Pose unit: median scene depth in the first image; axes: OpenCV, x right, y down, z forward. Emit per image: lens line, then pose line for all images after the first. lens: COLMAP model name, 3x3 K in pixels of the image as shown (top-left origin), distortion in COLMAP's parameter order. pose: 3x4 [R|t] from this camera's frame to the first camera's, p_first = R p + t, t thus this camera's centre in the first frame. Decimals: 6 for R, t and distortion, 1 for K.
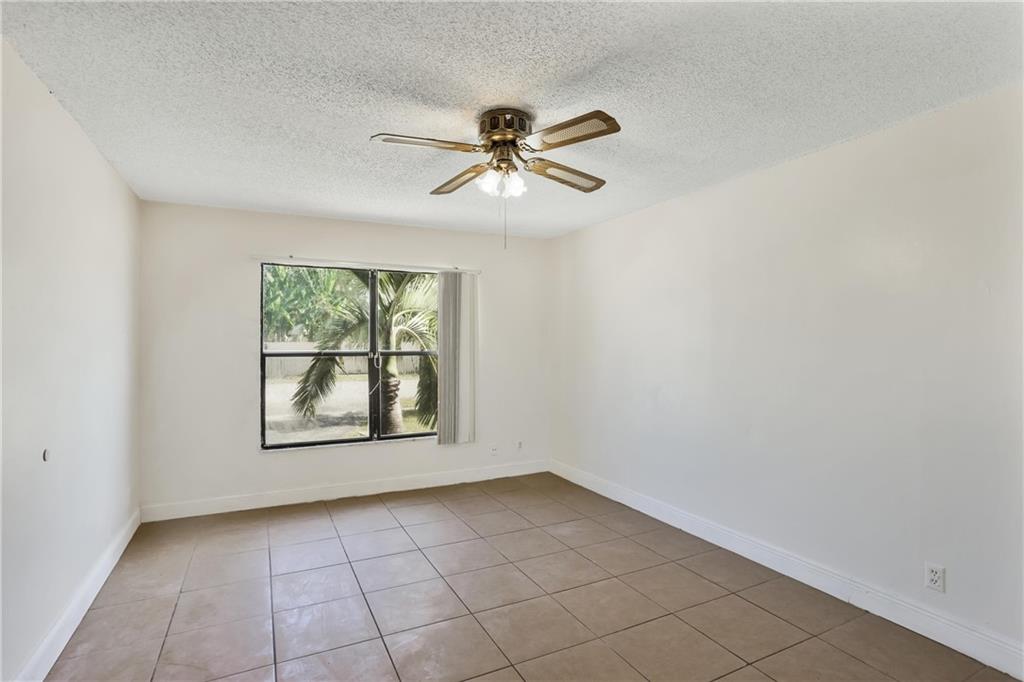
lens RADIAL K [[512.0, 0, 510.6], [0, 512.0, 332.3], [0, 0, 1]] dist [-0.030373, -0.000385]
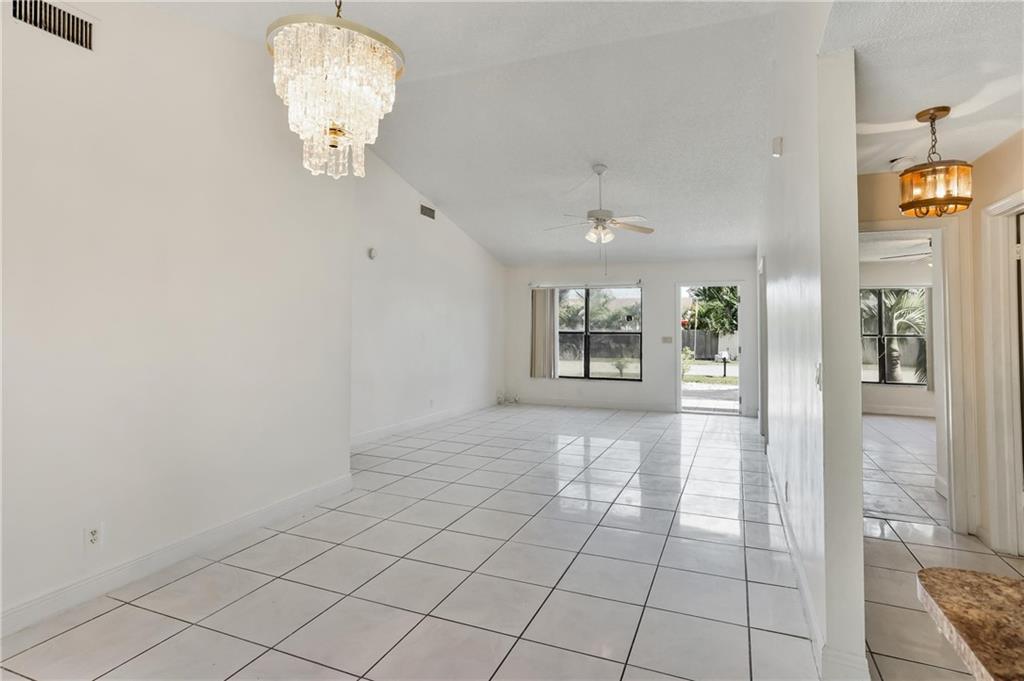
lens RADIAL K [[512.0, 0, 510.6], [0, 512.0, 331.8], [0, 0, 1]] dist [-0.030373, -0.000385]
pose [[0.626136, -0.014615, -0.779577, 0.248341], [0.022051, 0.999756, -0.001032, 0.000587], [0.779402, -0.016544, 0.626306, -0.939544]]
